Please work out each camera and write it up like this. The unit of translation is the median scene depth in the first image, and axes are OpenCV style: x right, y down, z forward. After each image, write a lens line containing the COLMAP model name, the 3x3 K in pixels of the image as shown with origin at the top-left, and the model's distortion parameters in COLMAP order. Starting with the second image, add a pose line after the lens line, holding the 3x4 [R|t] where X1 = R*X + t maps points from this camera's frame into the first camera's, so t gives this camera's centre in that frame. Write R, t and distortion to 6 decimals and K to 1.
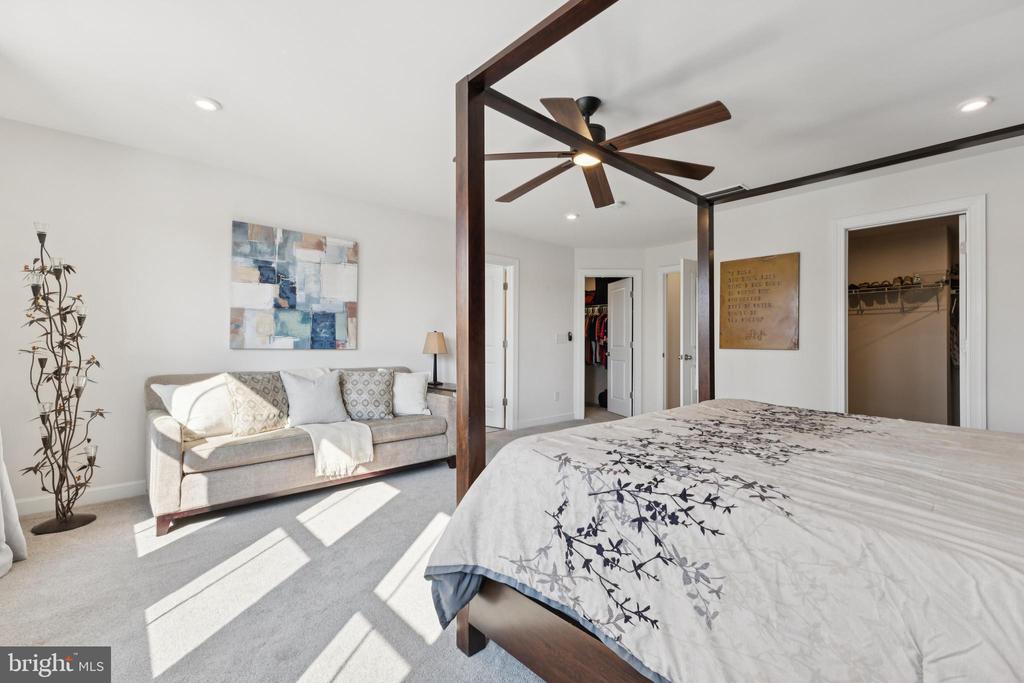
lens RADIAL K [[448.2, 0, 512.0], [0, 448.2, 341.5], [0, 0, 1]] dist [0.029413, 0.000096]
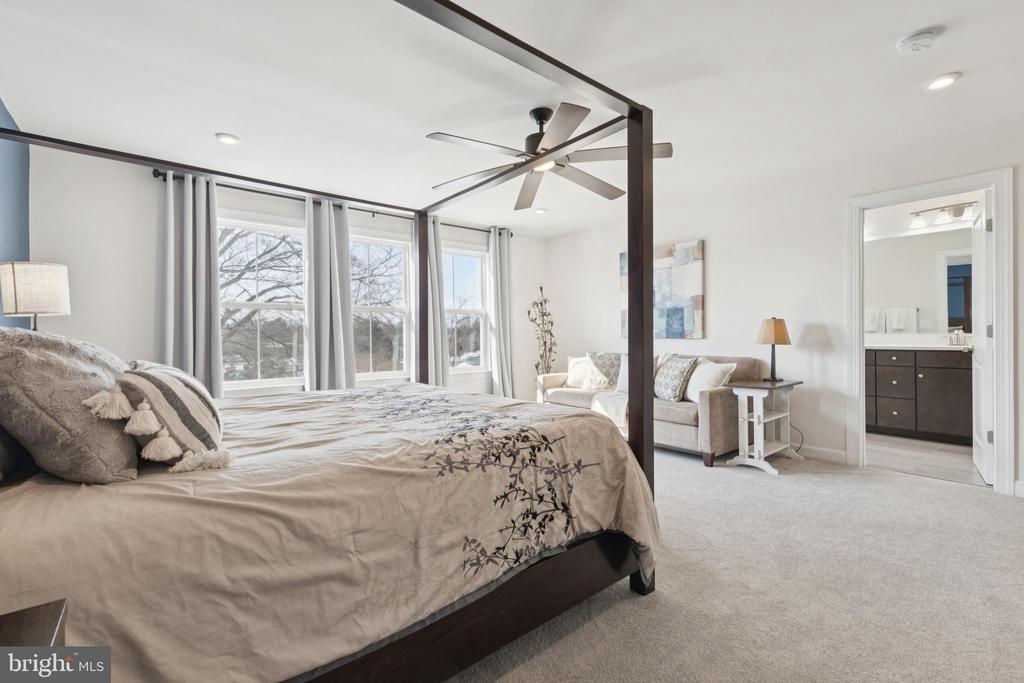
lens RADIAL K [[448.2, 0, 512.0], [0, 448.2, 341.5], [0, 0, 1]] dist [0.029413, 0.000096]
pose [[-0.043116, -0.000092, -0.999070, 0.803145], [0.005894, 0.999983, -0.000346, 0.023119], [0.999053, -0.005904, -0.043115, 0.629088]]
